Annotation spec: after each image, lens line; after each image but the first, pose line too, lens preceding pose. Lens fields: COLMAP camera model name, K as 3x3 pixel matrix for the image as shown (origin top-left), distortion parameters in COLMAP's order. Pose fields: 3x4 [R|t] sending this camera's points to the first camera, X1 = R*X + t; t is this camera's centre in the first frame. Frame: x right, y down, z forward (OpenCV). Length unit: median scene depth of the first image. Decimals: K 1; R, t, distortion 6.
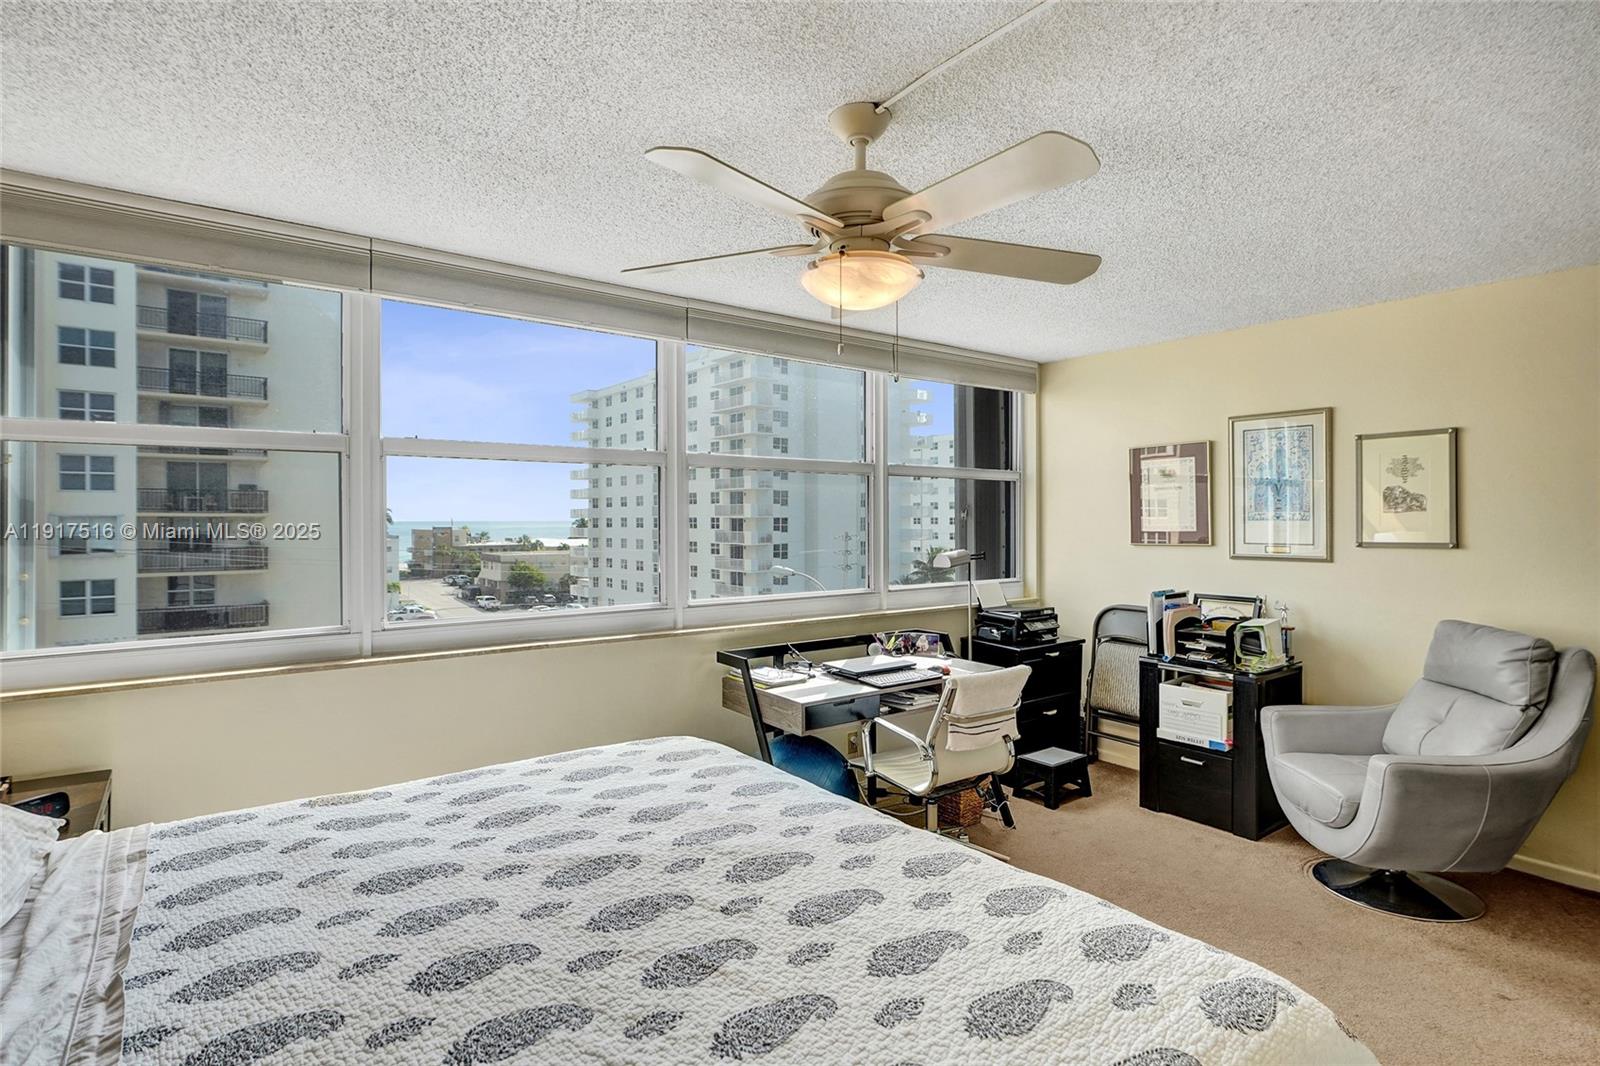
lens RADIAL K [[803.3, 0, 798.0], [0, 803.3, 517.0], [0, 0, 1]] dist [-0.001377, 0.000622]
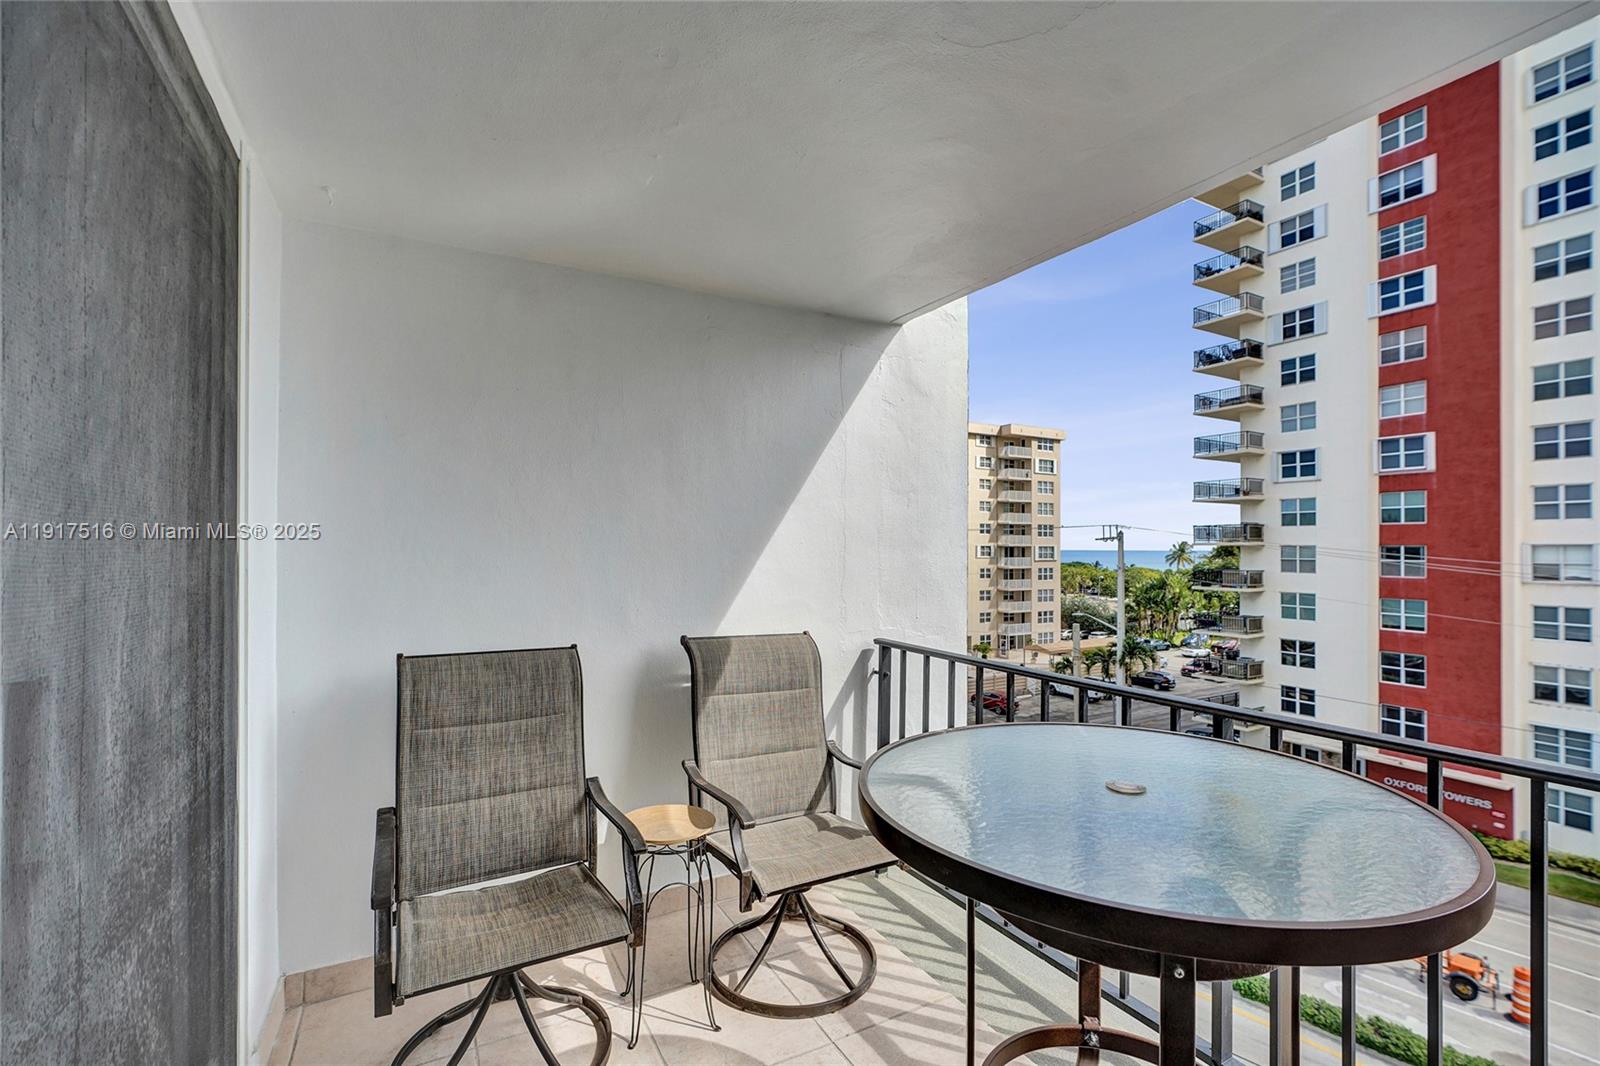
lens RADIAL K [[707.2, 0, 800.3], [0, 707.2, 543.1], [0, 0, 1]] dist [-0.013323, 0.006672]
pose [[-0.142194, -0.002463, -0.989836, 0.058344], [-0.002249, 0.999995, -0.002165, 0.000442], [0.989836, 0.001918, -0.142199, 0.067178]]
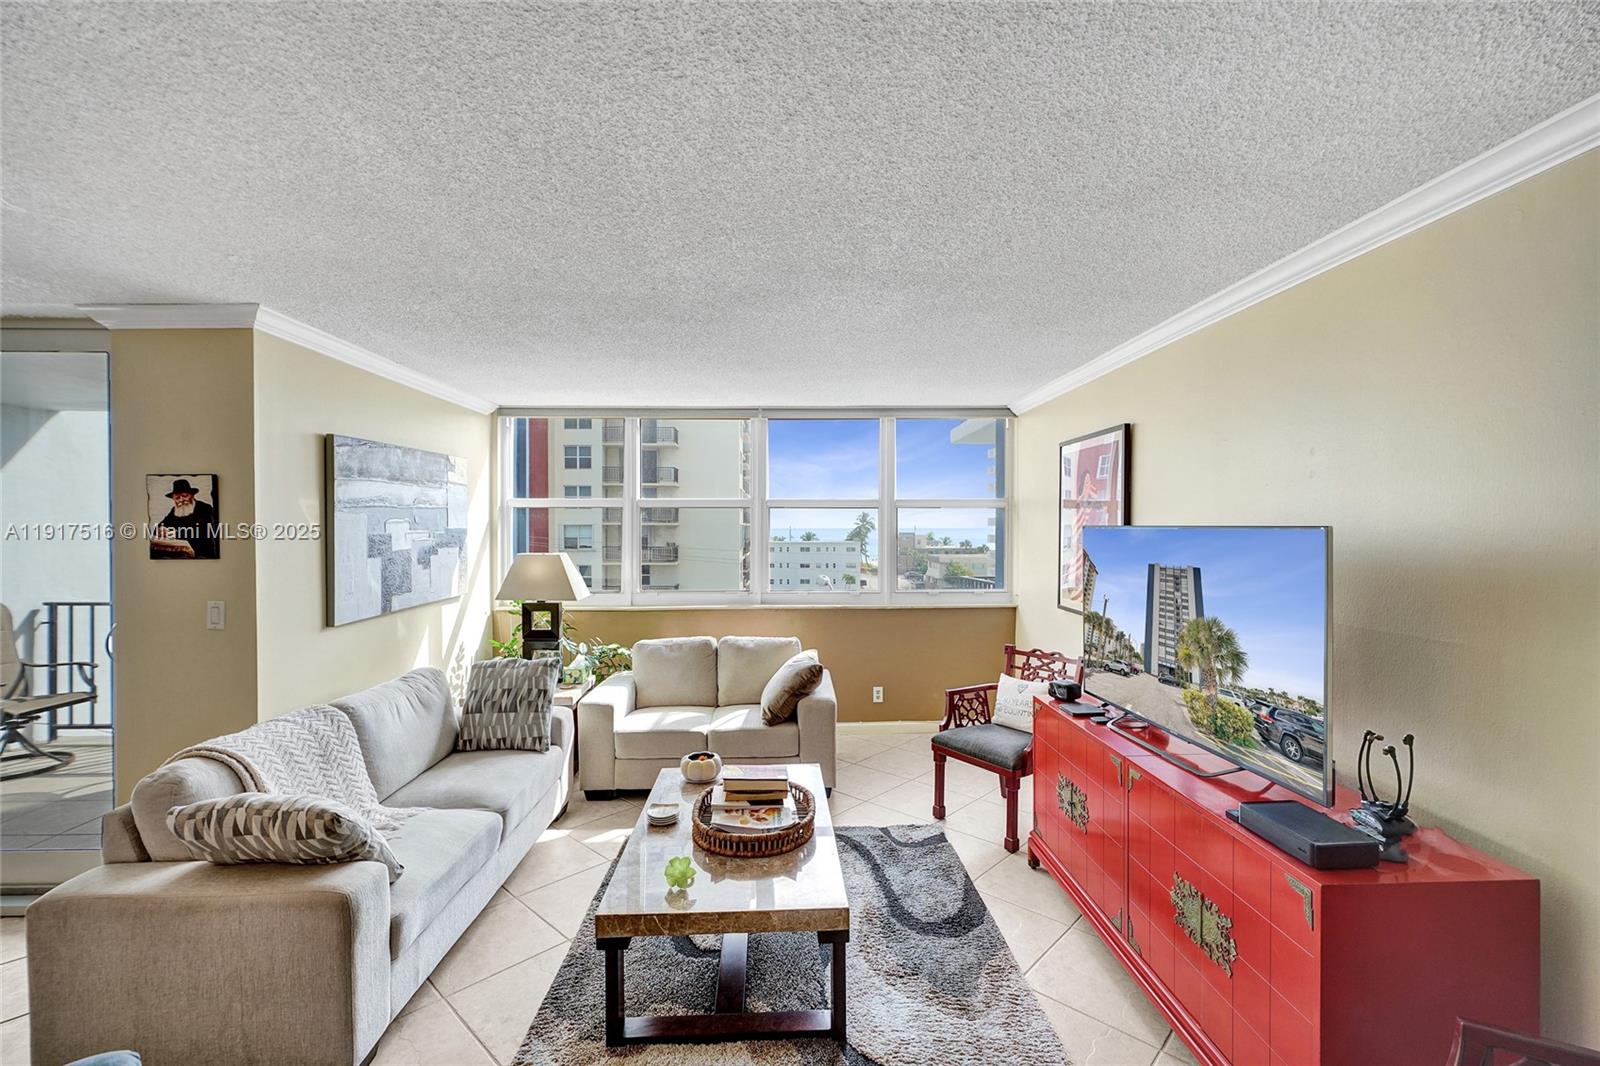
lens RADIAL K [[707.7, 0, 798.2], [0, 707.7, 537.0], [0, 0, 1]] dist [-0.002909, 0.004592]
pose [[0.809996, 0.012582, -0.586300, 0.113268], [-0.001939, 0.999822, 0.018777, -0.001769], [0.586432, -0.014072, 0.809876, 0.053748]]
